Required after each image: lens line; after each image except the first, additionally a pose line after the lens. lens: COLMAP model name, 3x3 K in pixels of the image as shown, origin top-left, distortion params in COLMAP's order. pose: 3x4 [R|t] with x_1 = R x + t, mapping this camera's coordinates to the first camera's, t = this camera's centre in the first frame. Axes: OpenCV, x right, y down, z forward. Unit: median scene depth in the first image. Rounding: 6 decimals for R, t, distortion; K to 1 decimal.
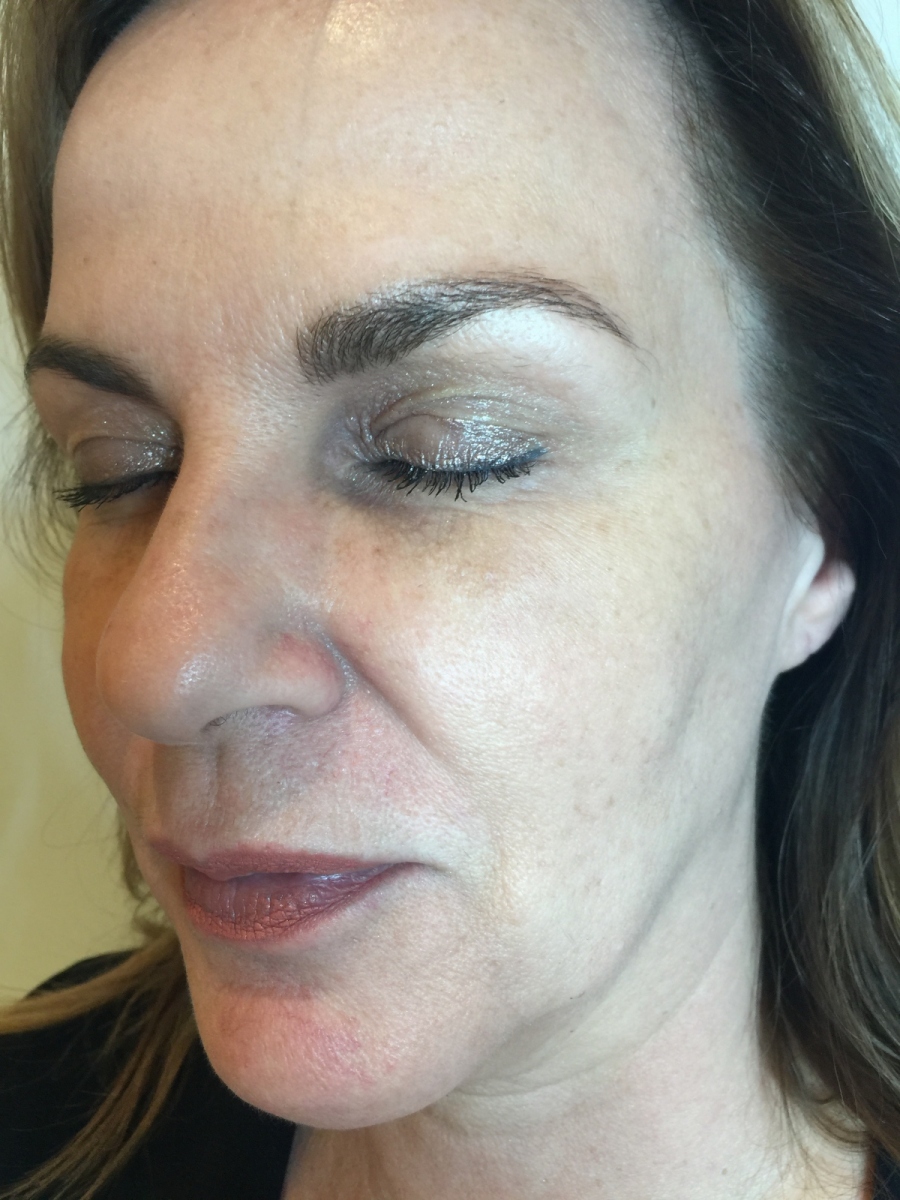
lens RADIAL K [[1043.4, 0, 449.4], [0, 1043.4, 596.1], [0, 0, 1]] dist [0.000189, 0.005002]
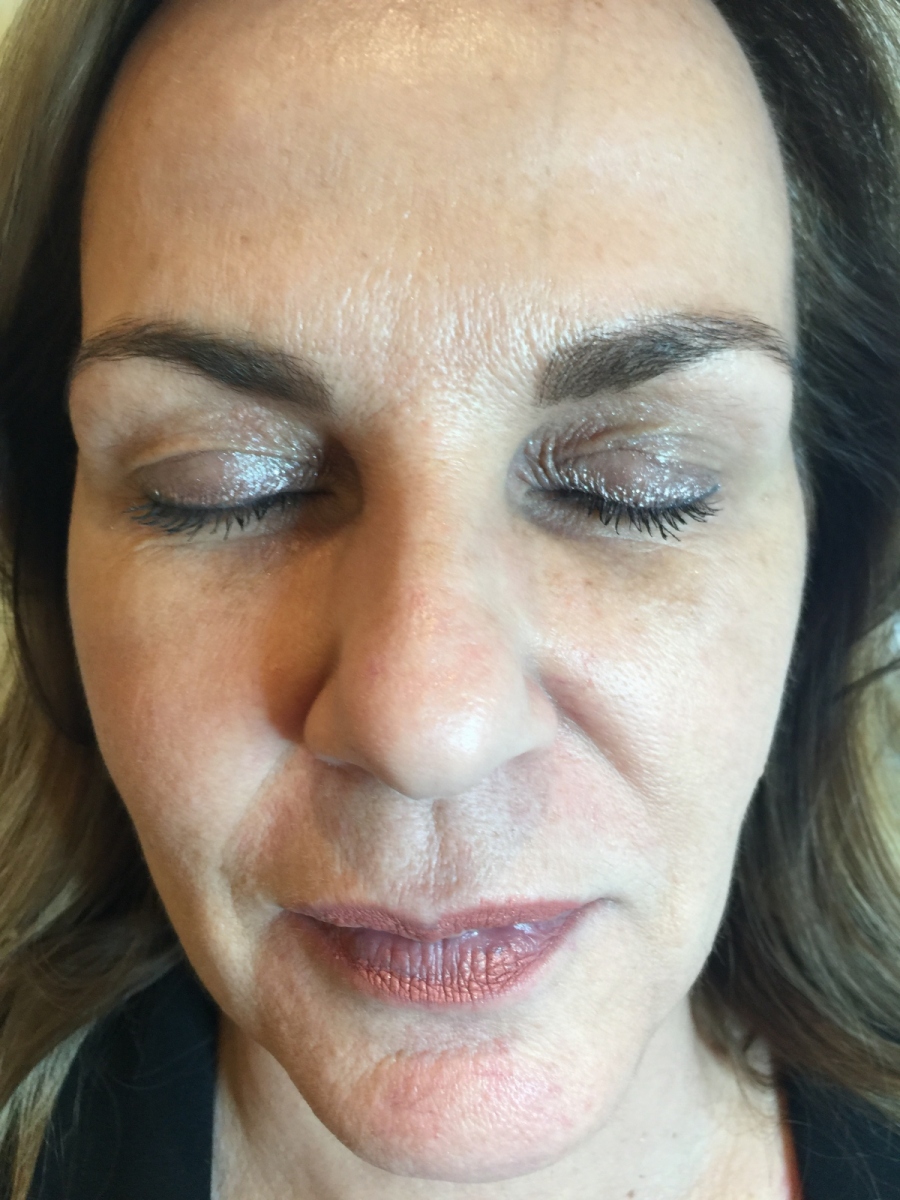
lens RADIAL K [[990.7, 0, 449.9], [0, 990.7, 616.4], [0, 0, 1]] dist [0.000998, 0.002569]
pose [[0.915679, -0.012837, 0.401705, -0.561101], [0.004674, 0.999762, 0.021294, -0.033354], [-0.401883, -0.017621, 0.915521, 0.204759]]
